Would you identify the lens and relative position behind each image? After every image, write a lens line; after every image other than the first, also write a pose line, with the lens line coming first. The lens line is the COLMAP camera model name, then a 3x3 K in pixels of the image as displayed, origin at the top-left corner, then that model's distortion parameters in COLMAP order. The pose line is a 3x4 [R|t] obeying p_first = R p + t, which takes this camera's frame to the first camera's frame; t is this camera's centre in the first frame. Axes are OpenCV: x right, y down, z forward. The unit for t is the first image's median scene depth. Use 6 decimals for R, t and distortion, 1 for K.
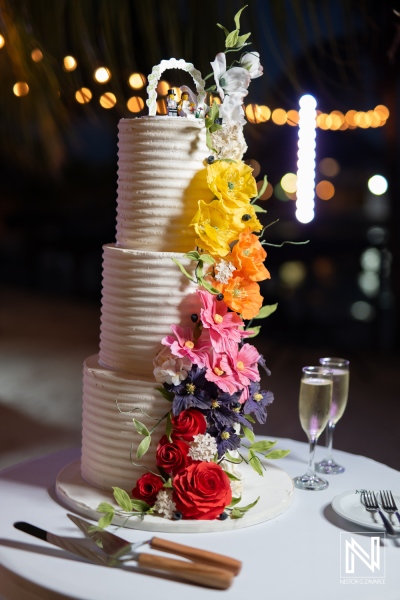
lens RADIAL K [[878.6, 0, 199.5], [0, 878.6, 298.8], [0, 0, 1]] dist [-0.019096, 0.000000]
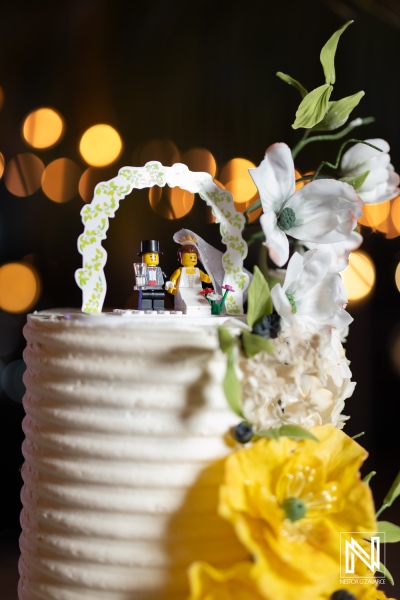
lens RADIAL K [[878.6, 0, 201.3], [0, 878.6, 300.7], [0, 0, 1]] dist [-0.019096, 0.000000]
pose [[0.979256, 0.004148, -0.202582, 0.068666], [-0.026334, 0.993916, -0.106947, -0.172493], [0.200906, 0.110064, 0.973408, 0.634917]]
